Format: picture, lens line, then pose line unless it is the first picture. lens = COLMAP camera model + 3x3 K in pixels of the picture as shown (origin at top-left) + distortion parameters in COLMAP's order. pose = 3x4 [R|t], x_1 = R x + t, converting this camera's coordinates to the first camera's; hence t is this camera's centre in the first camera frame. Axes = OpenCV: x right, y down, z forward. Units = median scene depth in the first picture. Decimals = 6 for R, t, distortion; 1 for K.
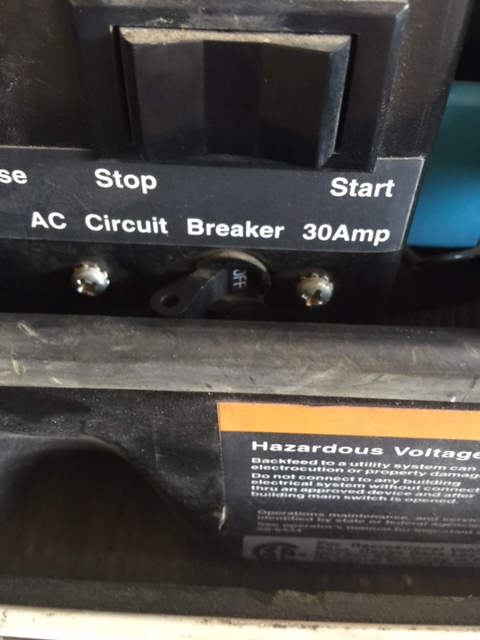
lens RADIAL K [[532.6, 0, 239.6], [0, 532.6, 317.8], [0, 0, 1]] dist [0.031084, -0.047512]
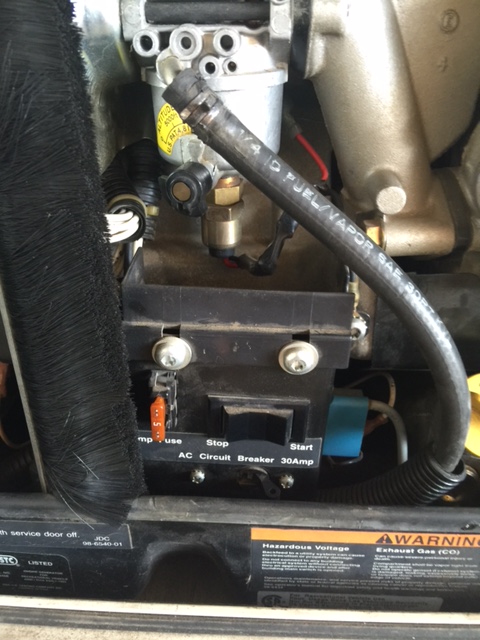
lens RADIAL K [[532.6, 0, 241.5], [0, 532.6, 320.6], [0, 0, 1]] dist [0.031084, -0.047512]
pose [[0.999847, 0.008772, 0.015126, -0.132824], [-0.005041, 0.972938, -0.231013, -0.234936], [-0.016743, 0.230901, 0.972833, -1.847332]]
